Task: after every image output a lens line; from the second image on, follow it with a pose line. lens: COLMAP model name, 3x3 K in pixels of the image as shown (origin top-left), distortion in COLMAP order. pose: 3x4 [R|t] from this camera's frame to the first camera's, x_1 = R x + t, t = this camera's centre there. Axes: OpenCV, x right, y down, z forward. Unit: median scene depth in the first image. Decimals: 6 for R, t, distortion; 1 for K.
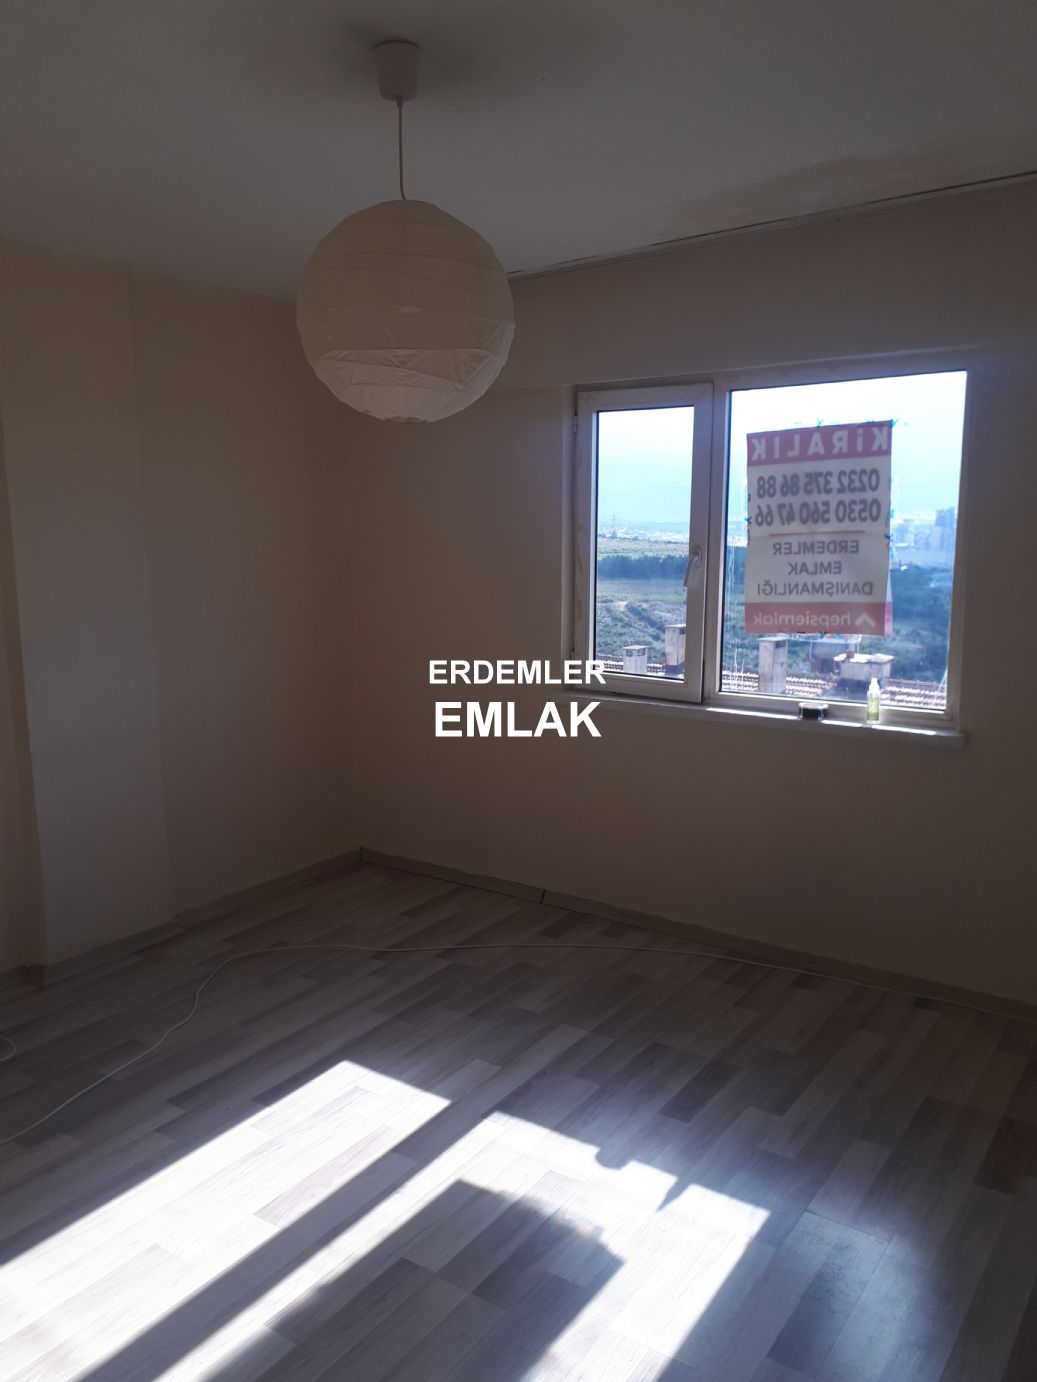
lens RADIAL K [[1096.6, 0, 488.6], [0, 1096.6, 698.9], [0, 0, 1]] dist [0.034826, -0.041086]
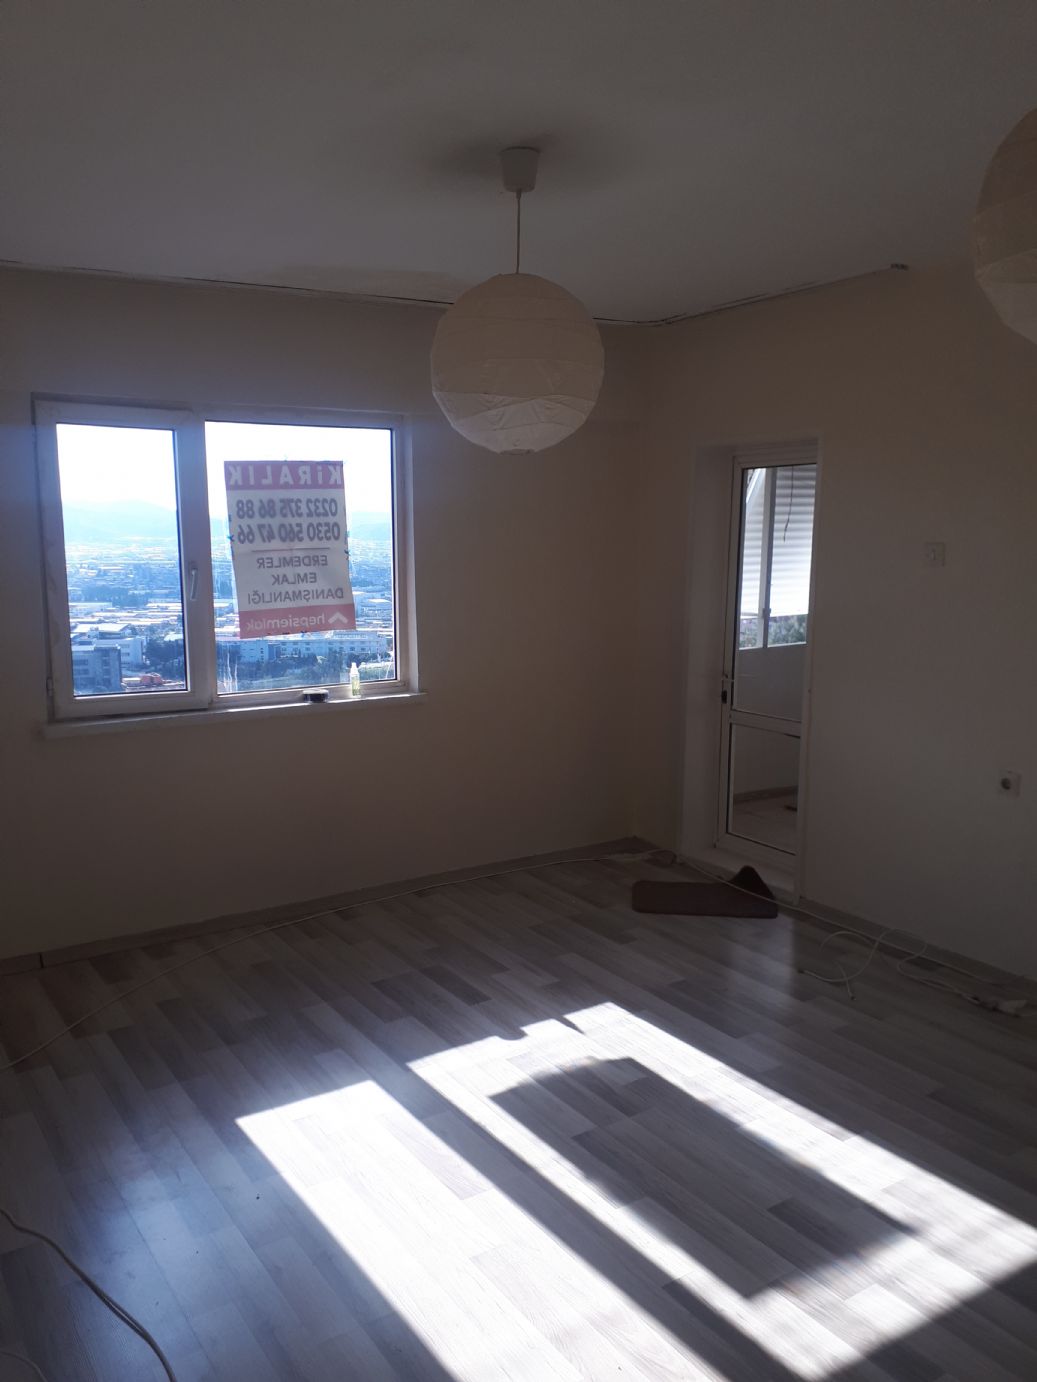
lens RADIAL K [[1096.6, 0, 515.9], [0, 1096.6, 697.5], [0, 0, 1]] dist [0.034826, -0.041086]
pose [[0.361561, -0.132461, 0.922891, -0.738688], [0.145769, 0.985715, 0.084370, -0.057031], [-0.920883, 0.104024, 0.375704, 0.342093]]
